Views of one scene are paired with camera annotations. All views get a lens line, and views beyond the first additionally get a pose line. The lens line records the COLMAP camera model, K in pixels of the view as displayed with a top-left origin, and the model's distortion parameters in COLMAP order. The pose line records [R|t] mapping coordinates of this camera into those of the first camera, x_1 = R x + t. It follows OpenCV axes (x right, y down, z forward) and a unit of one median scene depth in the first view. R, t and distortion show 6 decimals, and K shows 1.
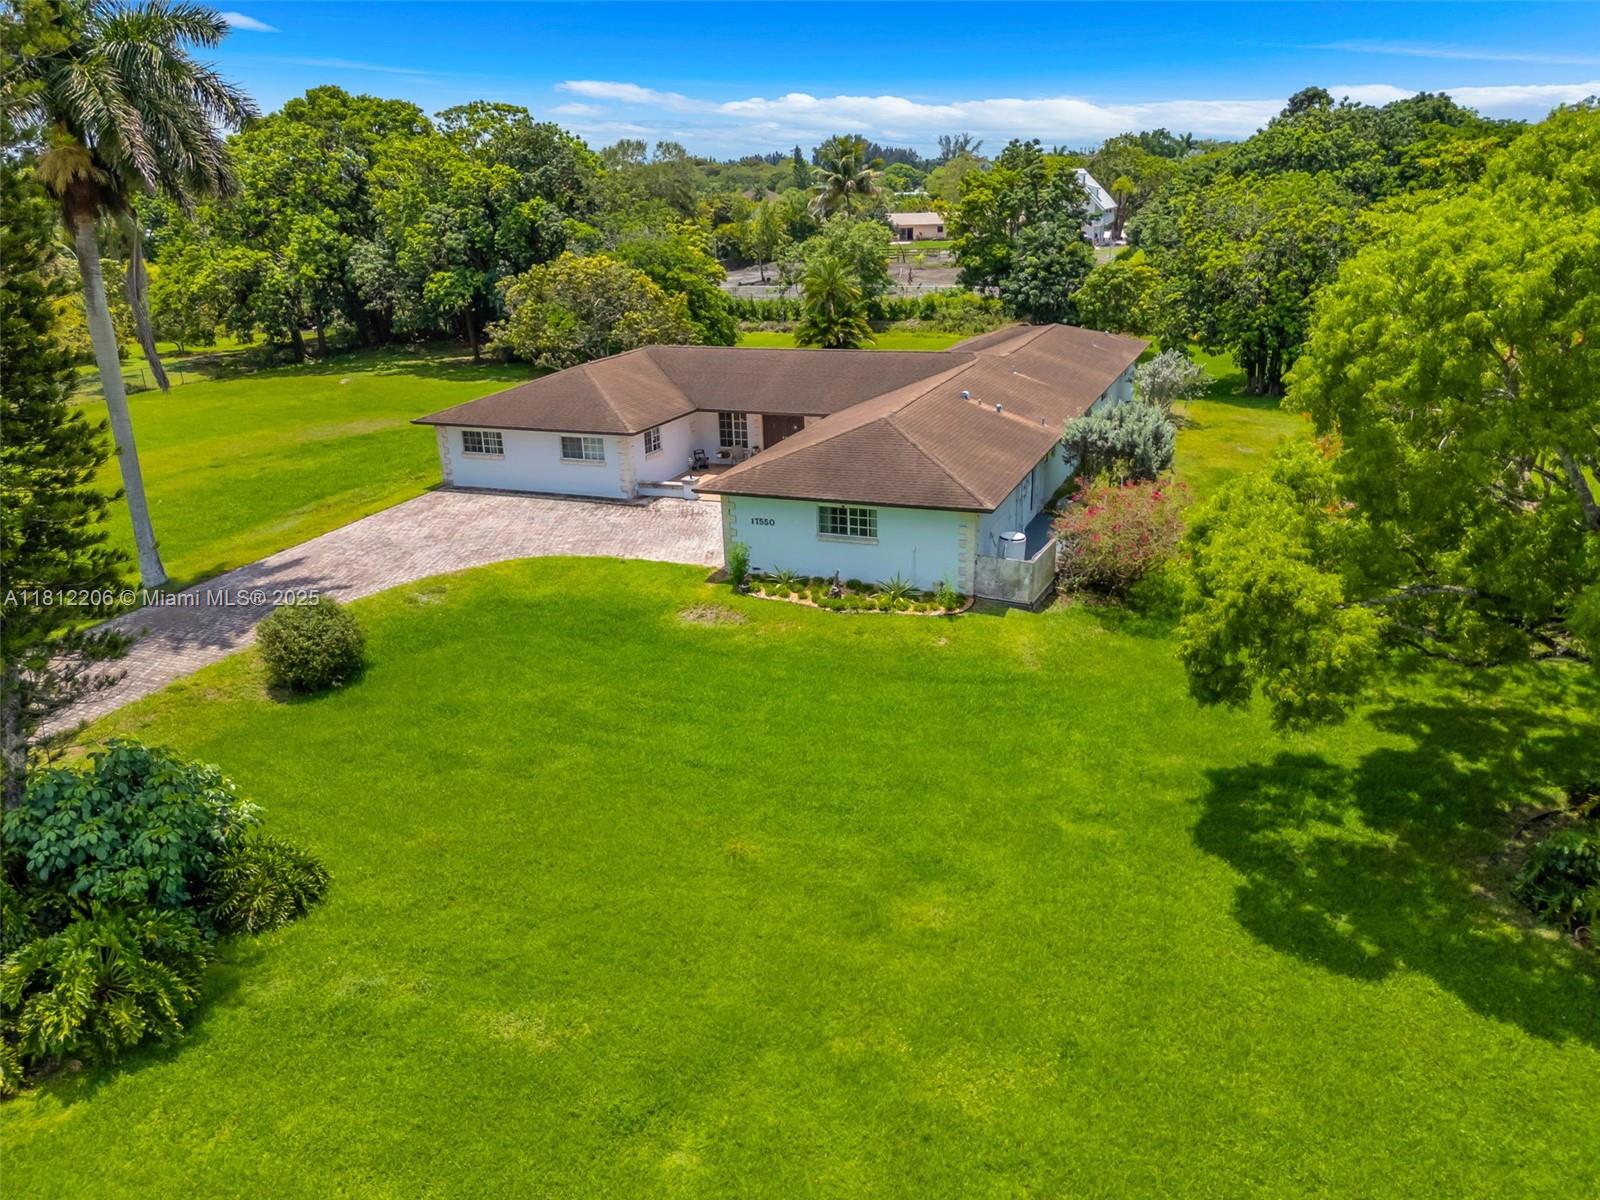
lens RADIAL K [[1195.7, 0, 800.0], [0, 1195.7, 600.0], [0, 0, 1]] dist [0.067958, -0.004453]
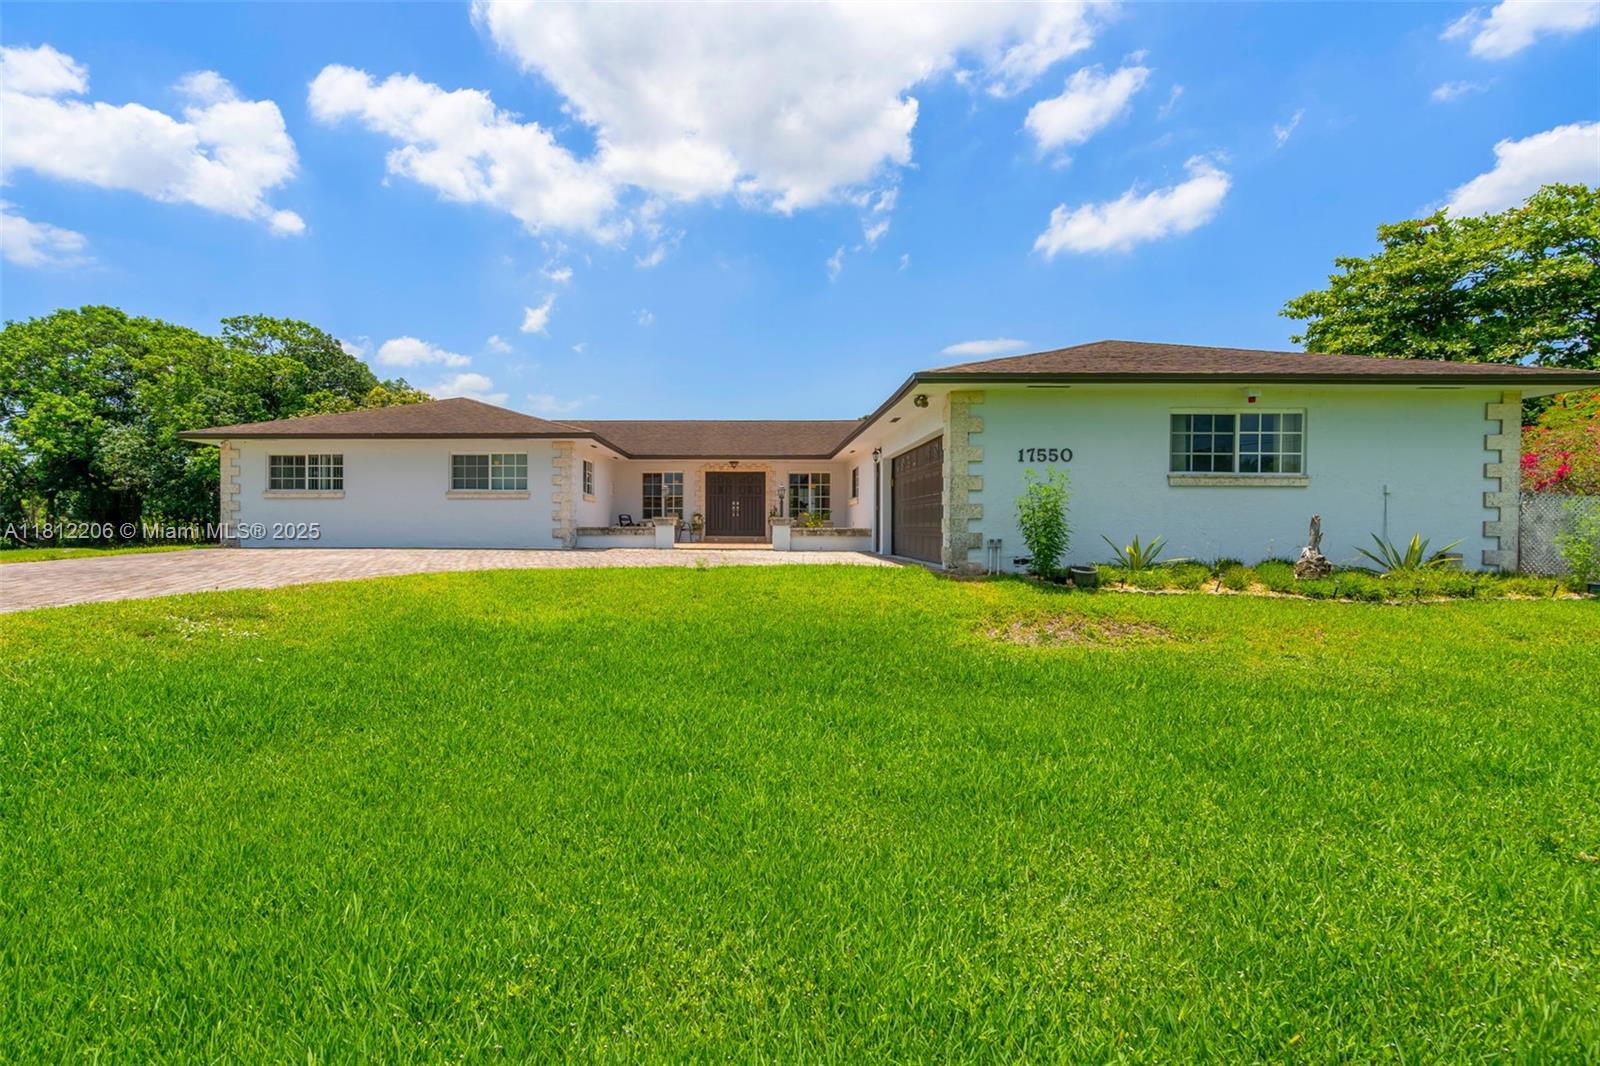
lens RADIAL K [[787.6, 0, 725.6], [0, 787.6, 531.1], [0, 0, 1]] dist [0.001060, 0.000235]
pose [[0.946127, 0.034063, 0.322000, -0.213197], [0.072046, 0.947376, -0.311911, 0.043926], [-0.315680, 0.318306, 0.893883, 0.653362]]
